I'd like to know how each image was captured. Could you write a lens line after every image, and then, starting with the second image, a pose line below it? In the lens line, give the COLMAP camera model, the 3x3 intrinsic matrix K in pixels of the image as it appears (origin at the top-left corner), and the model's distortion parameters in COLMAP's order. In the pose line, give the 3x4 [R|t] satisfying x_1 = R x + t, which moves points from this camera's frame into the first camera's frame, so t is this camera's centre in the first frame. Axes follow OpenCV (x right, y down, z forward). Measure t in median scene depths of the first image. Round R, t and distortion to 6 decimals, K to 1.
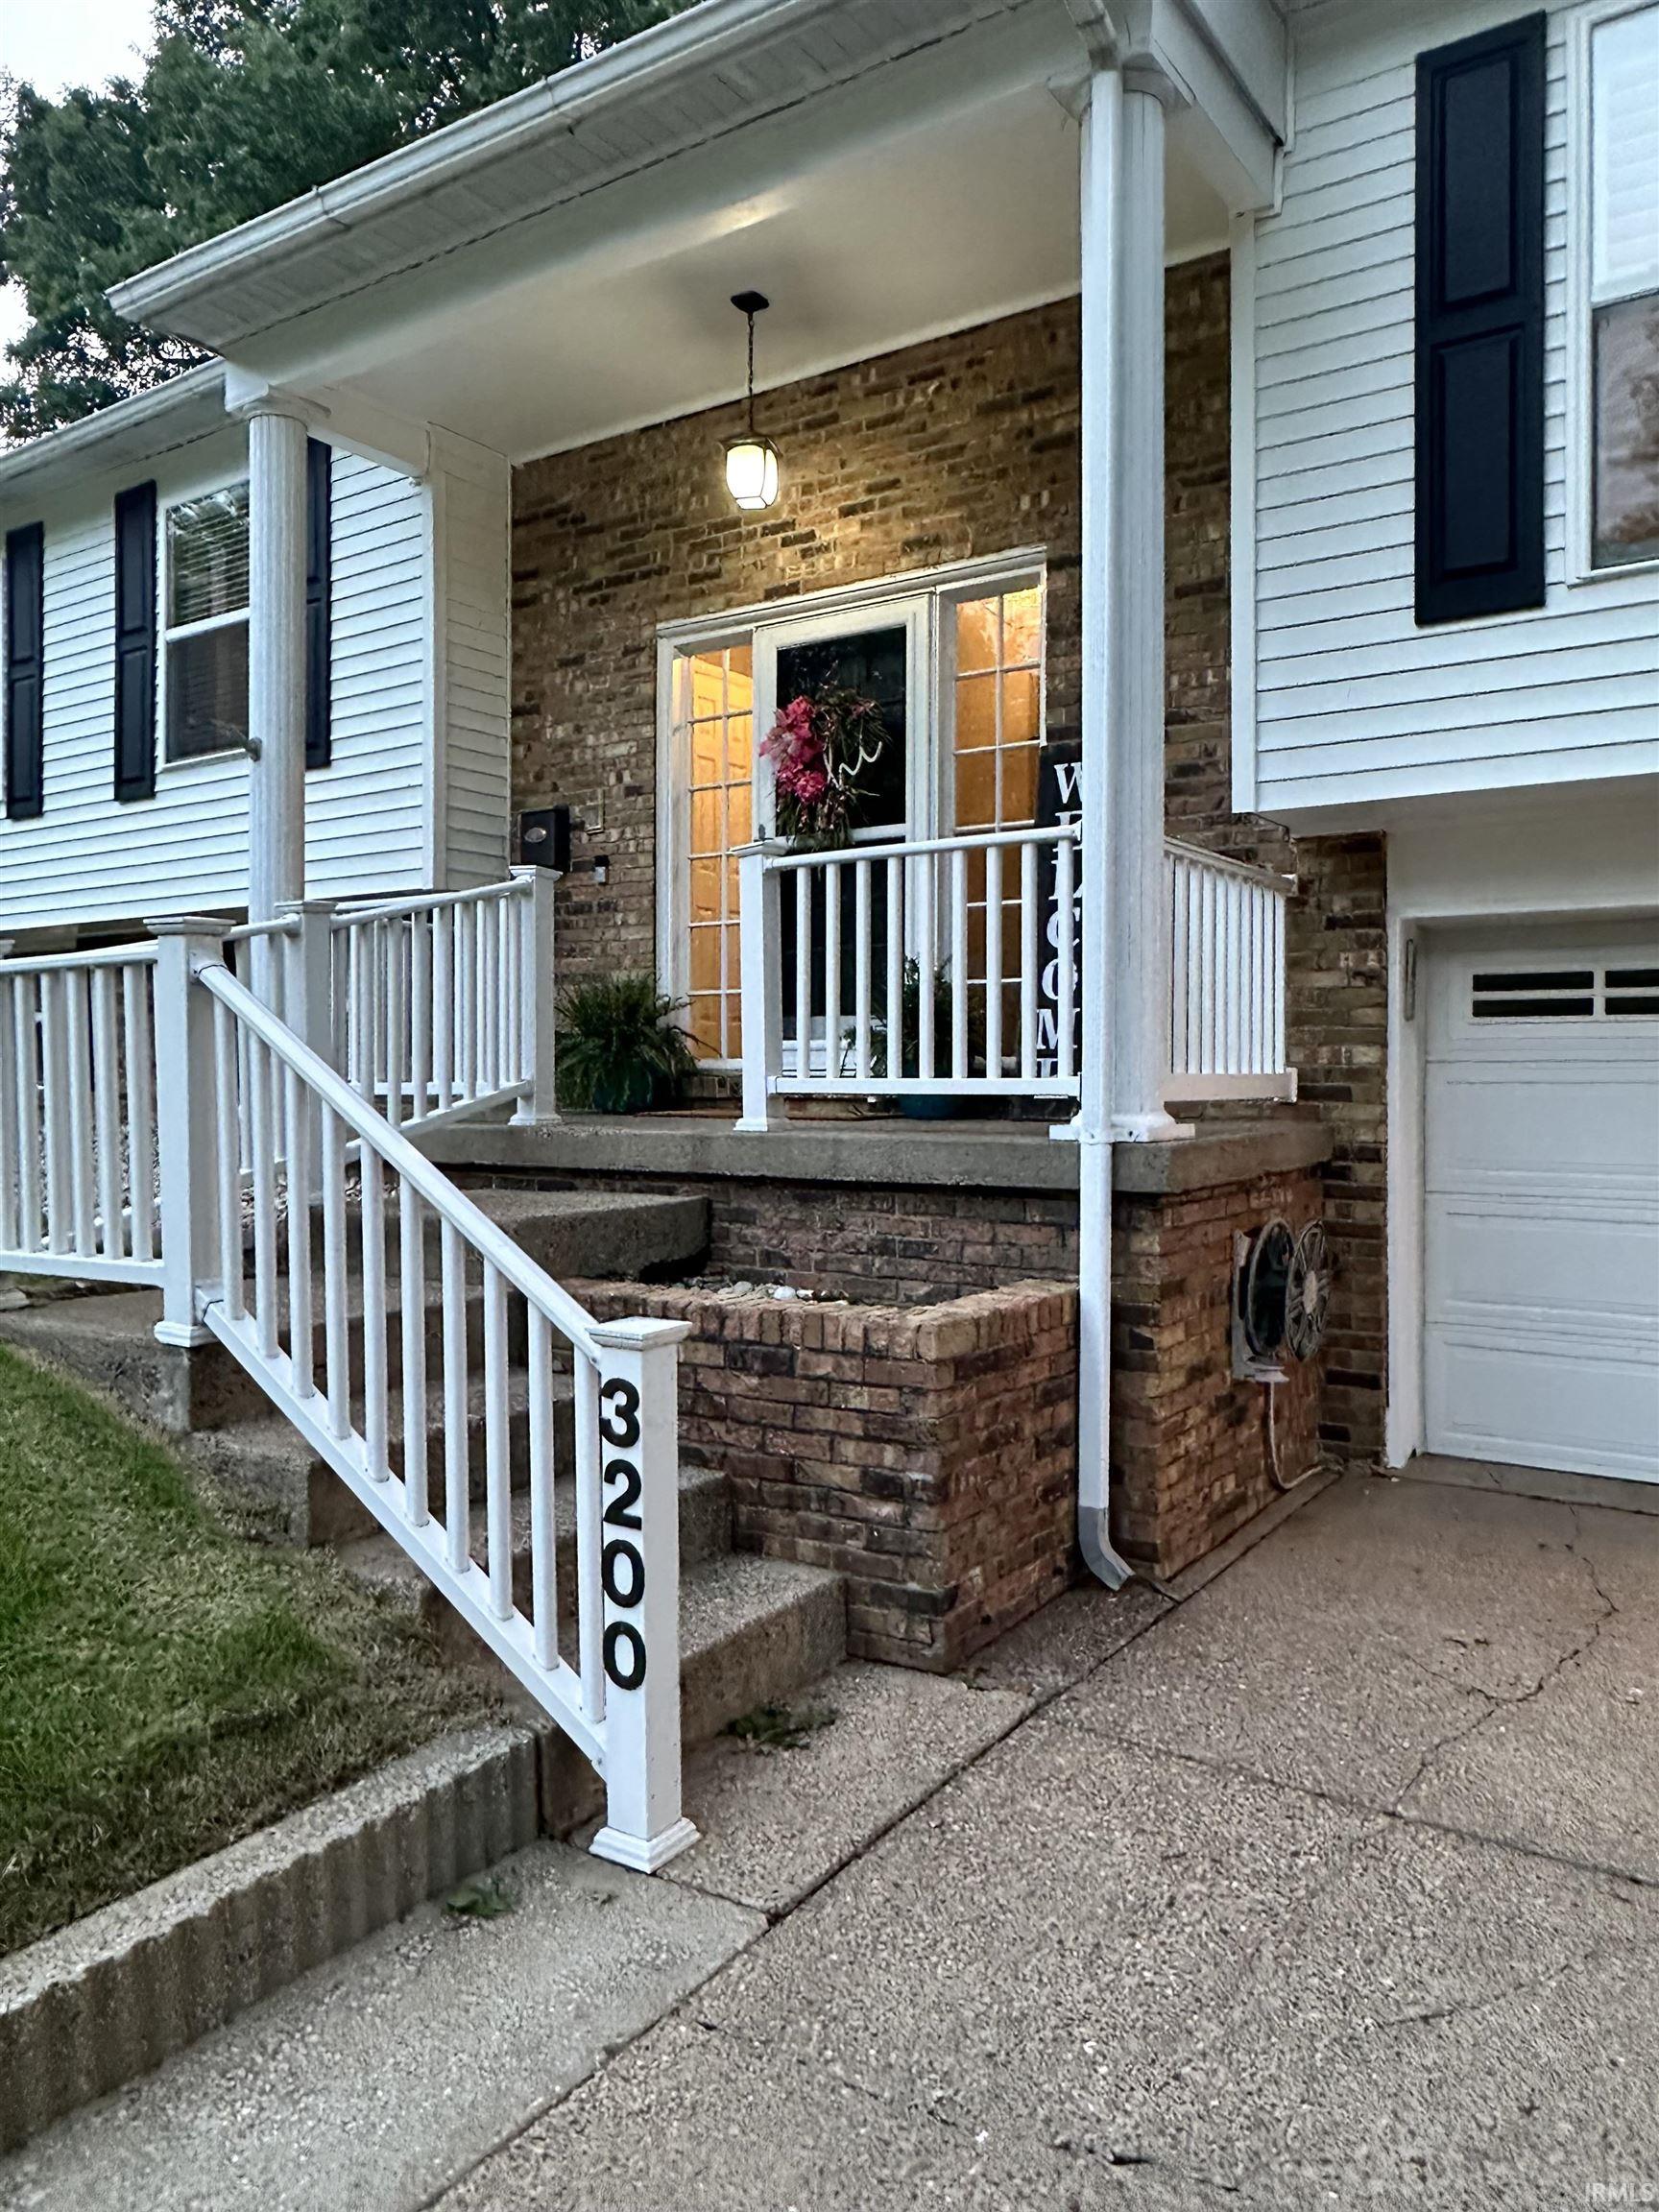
lens RADIAL K [[1564.1, 0, 818.8], [0, 1564.1, 1105.3], [0, 0, 1]] dist [-0.005828, -0.007922]
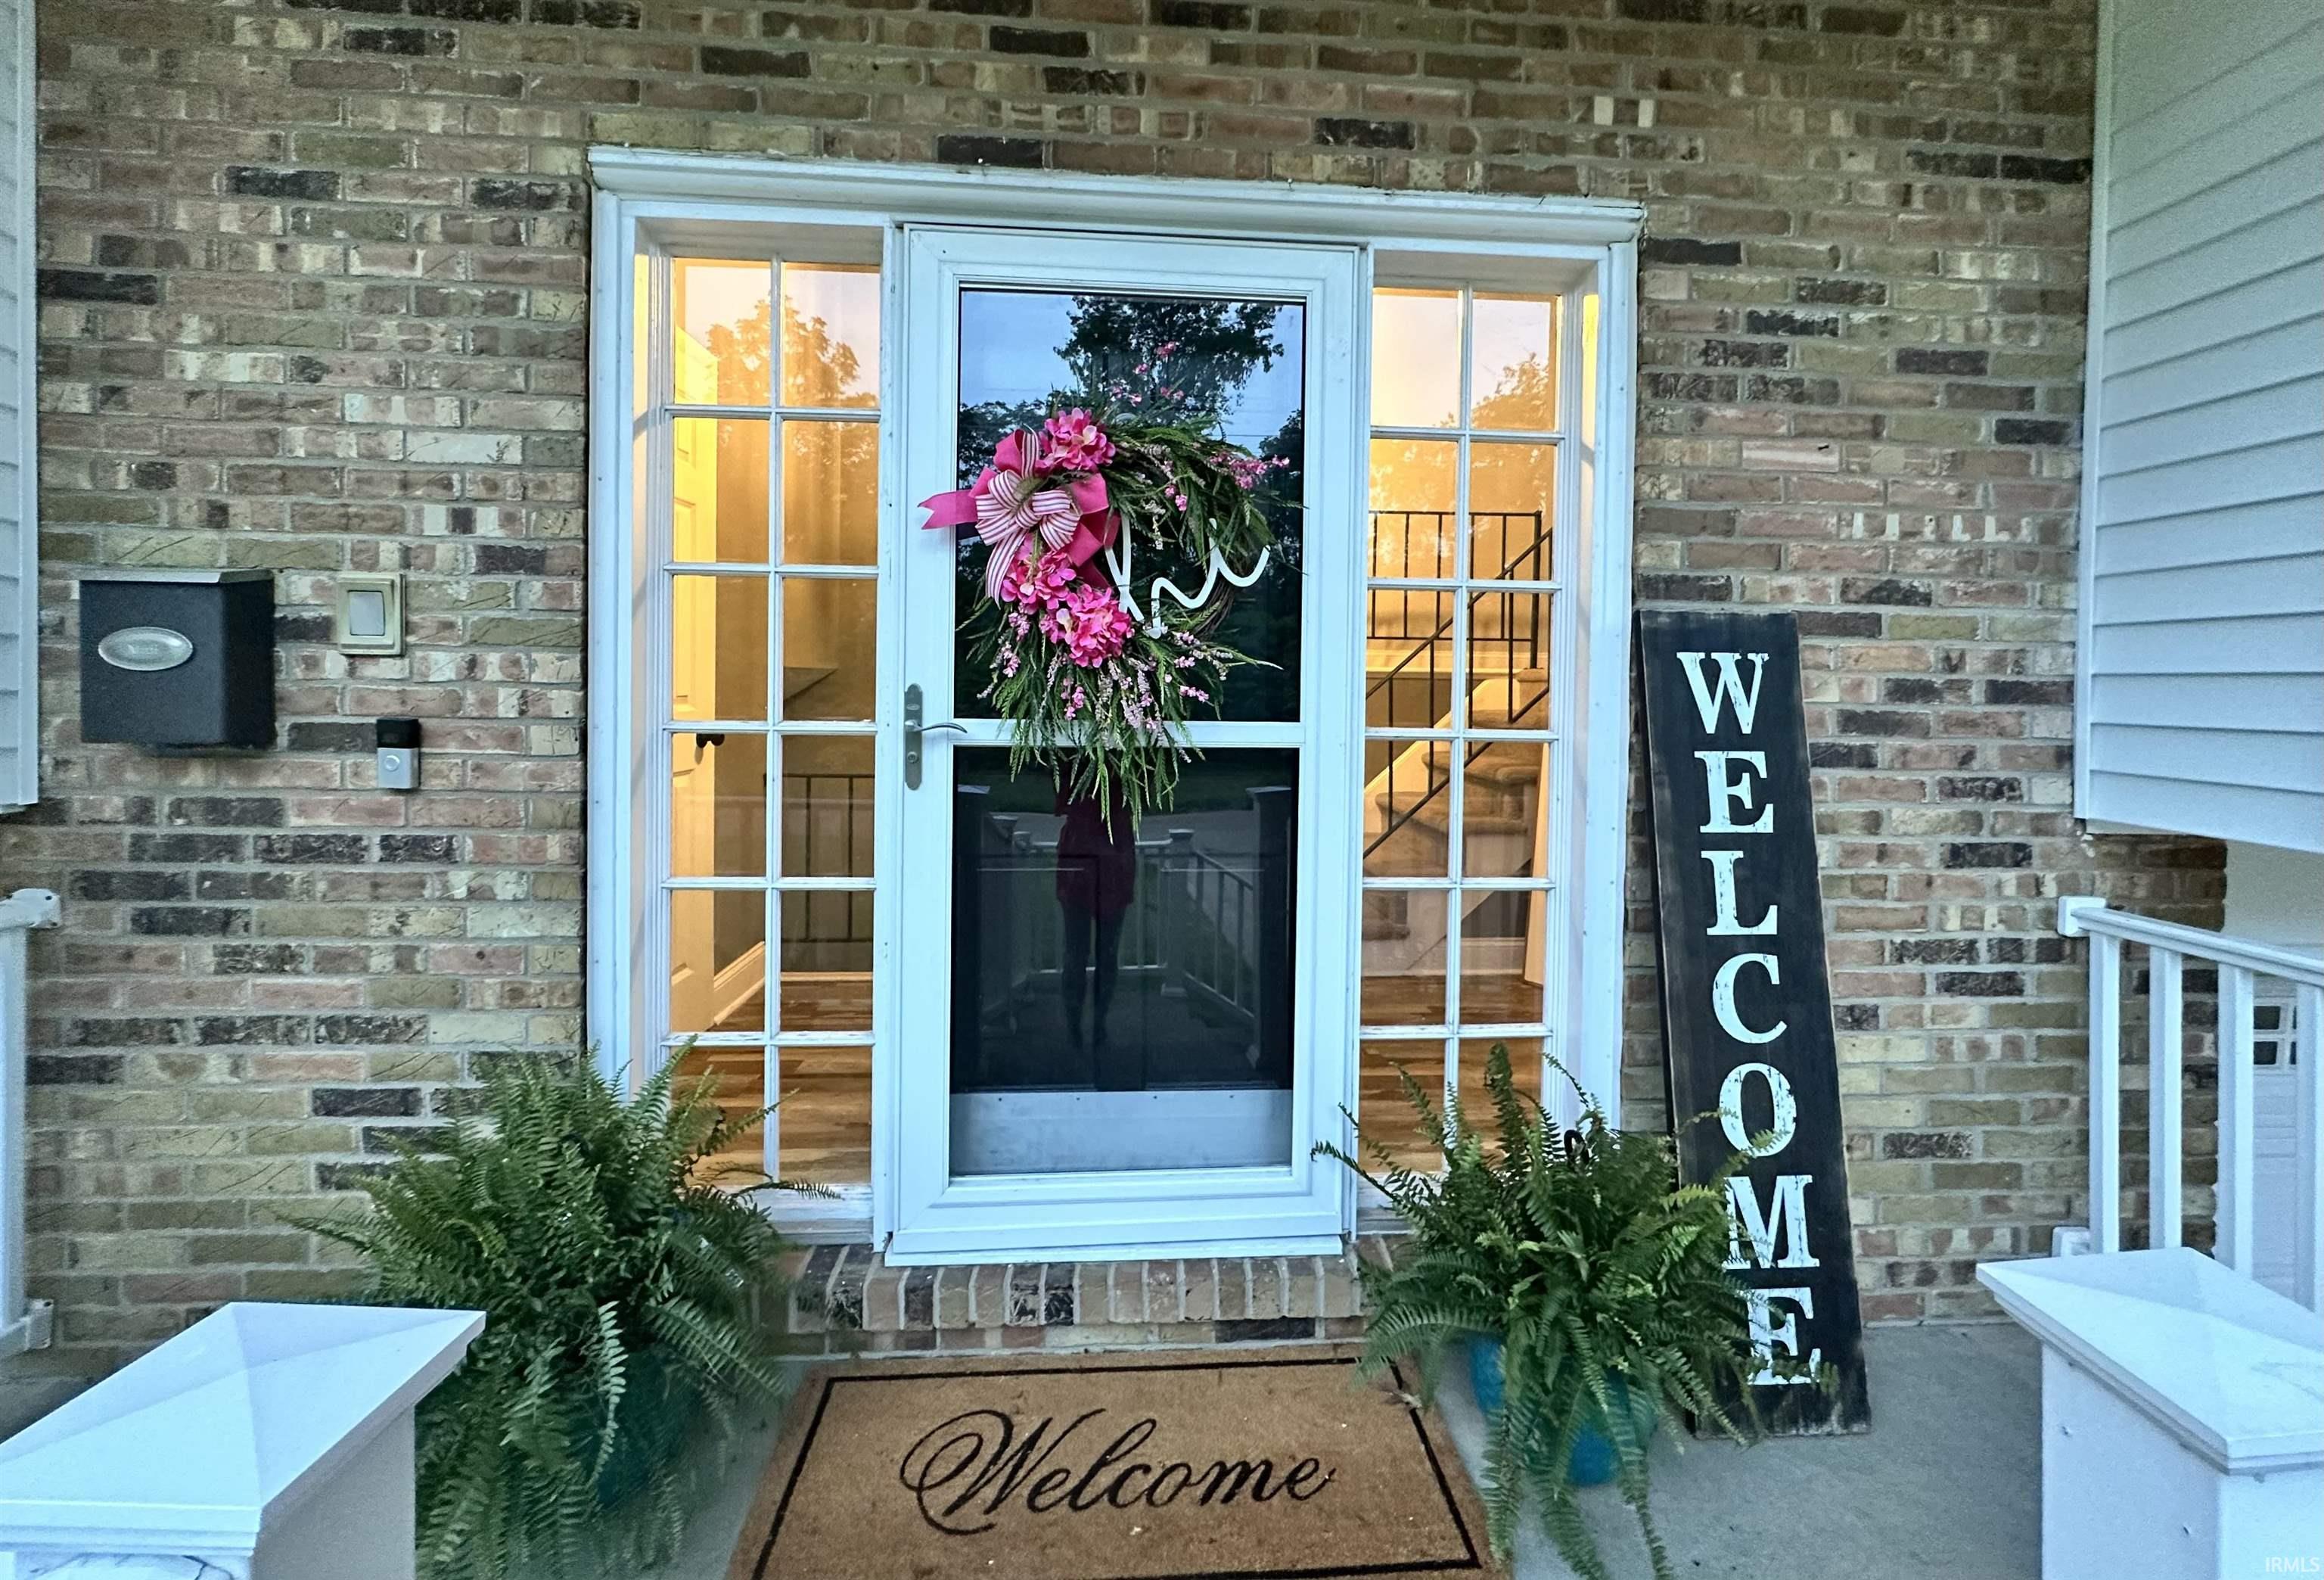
lens RADIAL K [[924.3, 0, 1158.3], [0, 924.3, 784.8], [0, 0, 1]] dist [-0.002206, 0.000376]
pose [[0.784399, -0.003141, 0.620249, -0.140738], [0.004078, 0.999992, -0.000093, -0.150563], [-0.620243, 0.002602, 0.784405, 0.750110]]
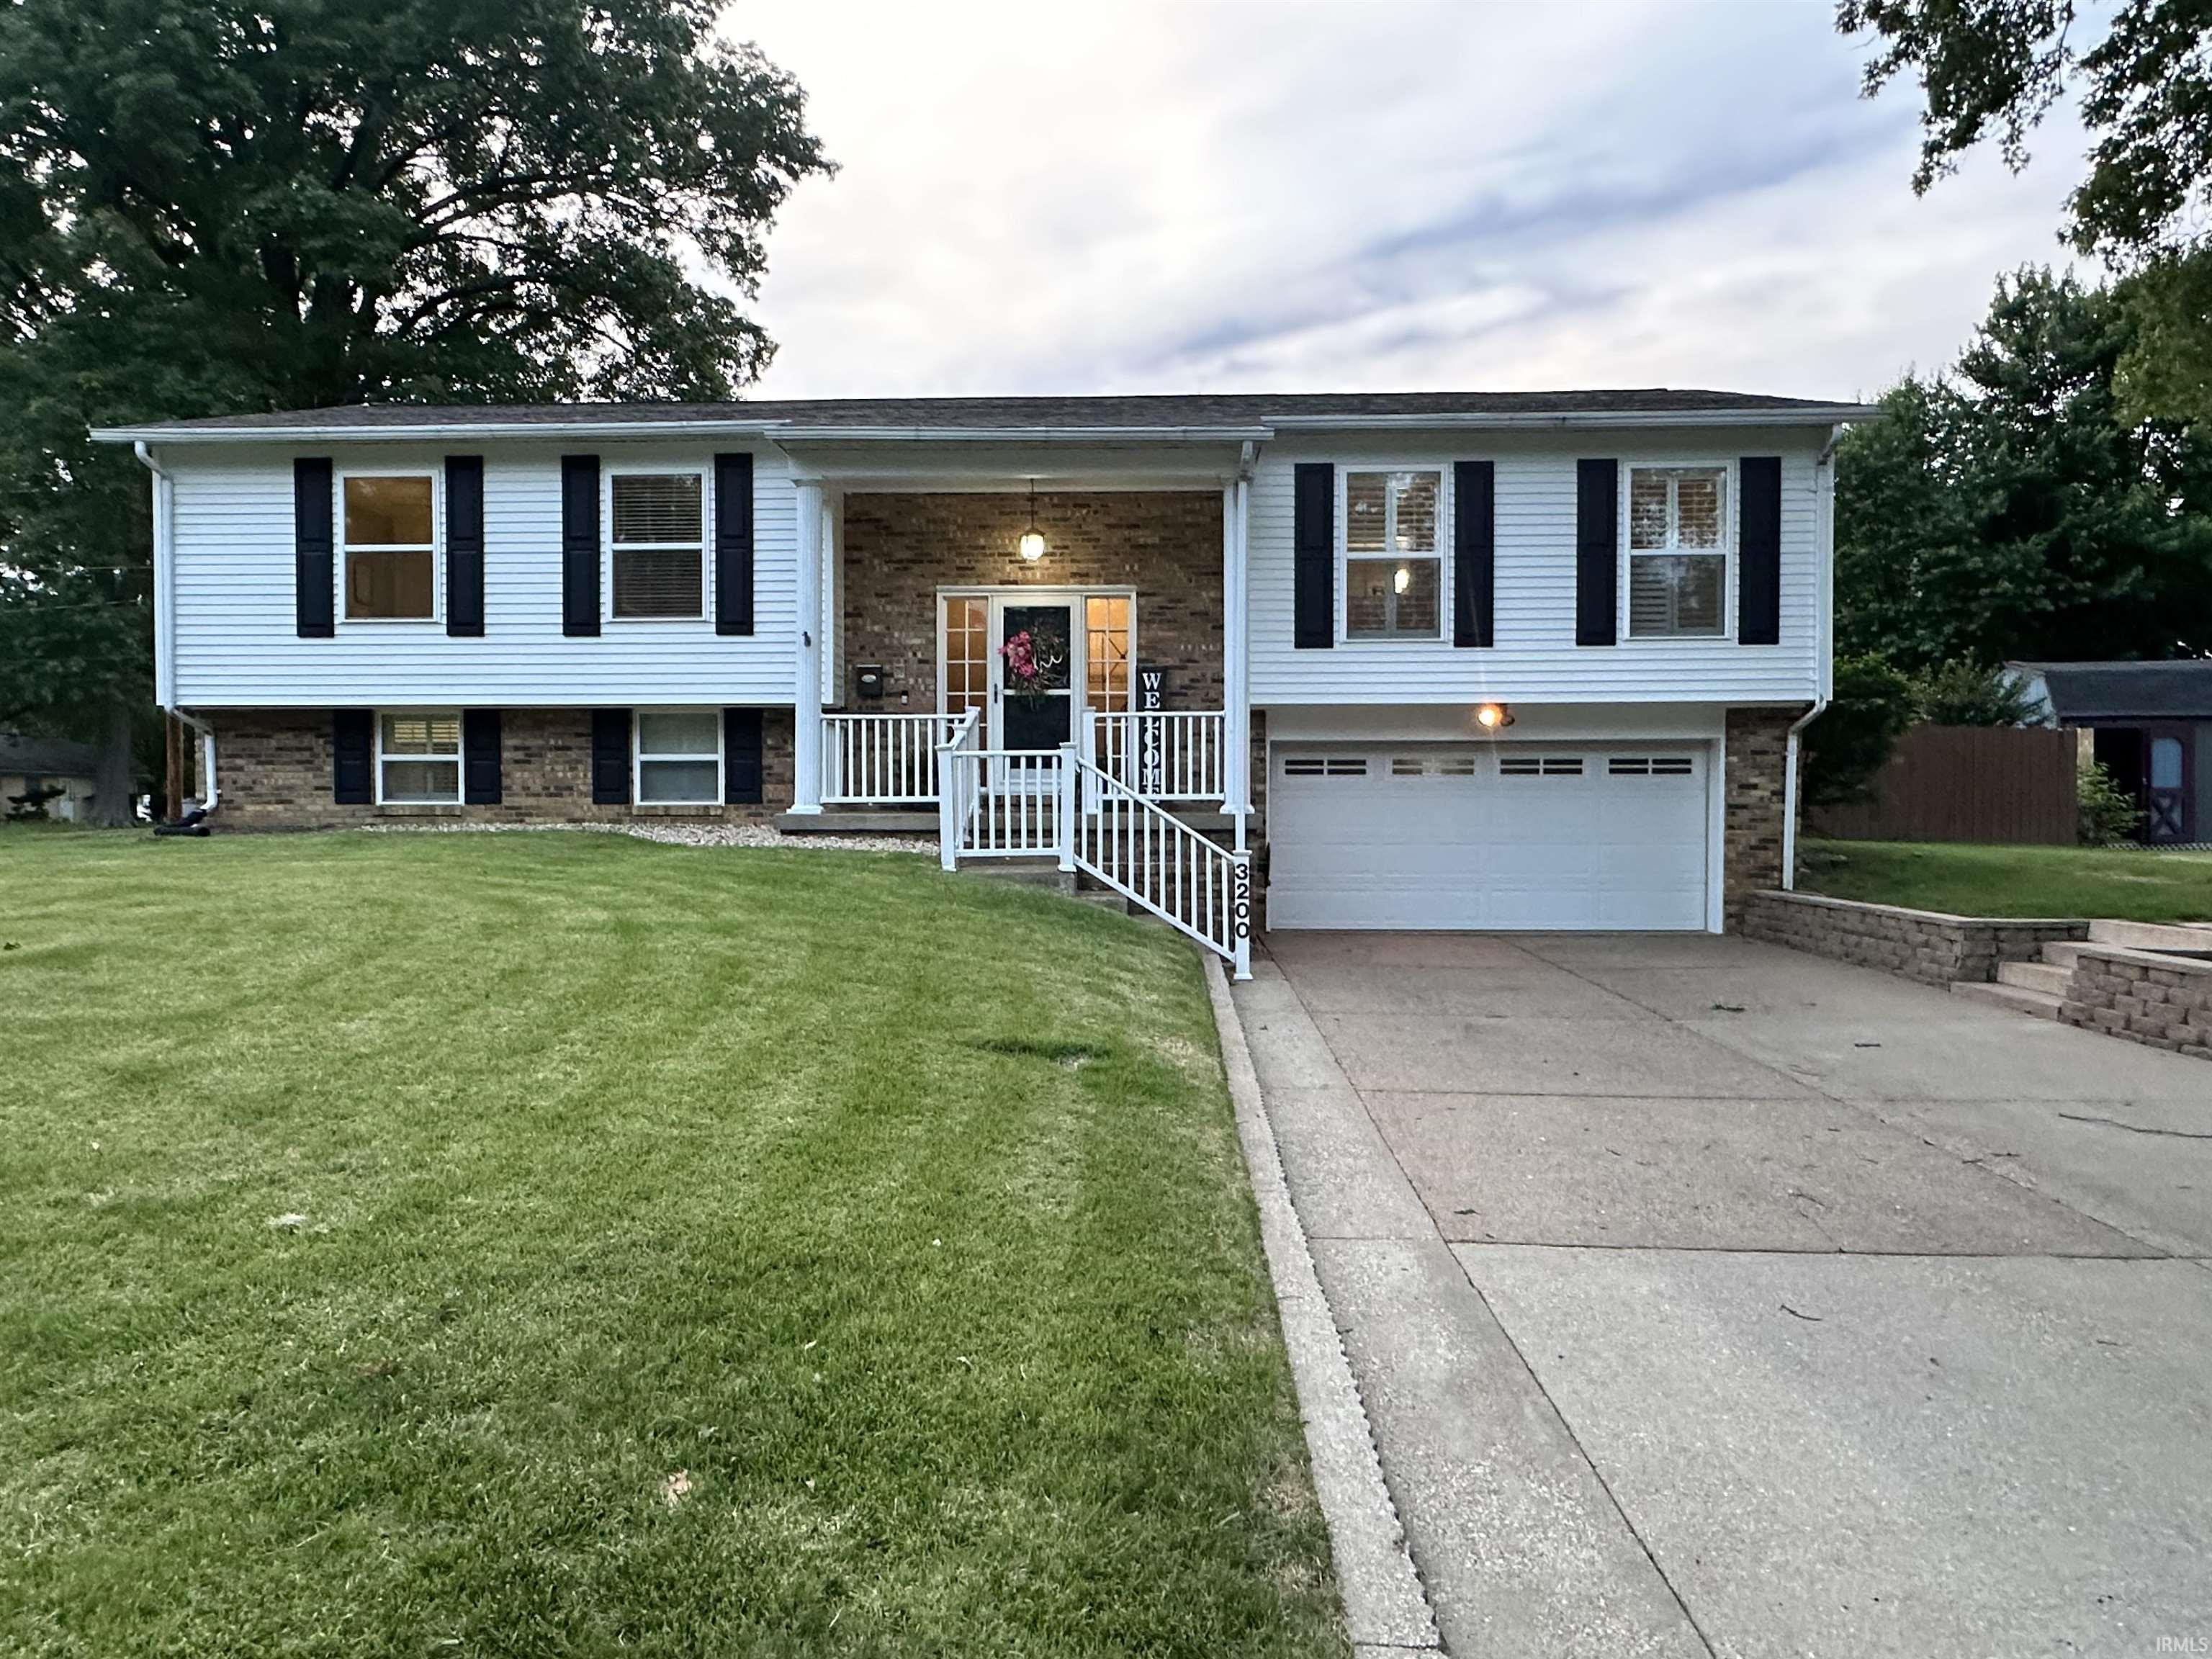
lens RADIAL K [[1414.8, 0, 1116.3], [0, 1414.8, 832.8], [0, 0, 1]] dist [0.002920, 0.000376]
pose [[0.845699, -0.009227, 0.533580, -0.967035], [0.010197, 0.999947, 0.001131, 0.034609], [-0.533563, 0.004485, 0.845749, -0.804199]]
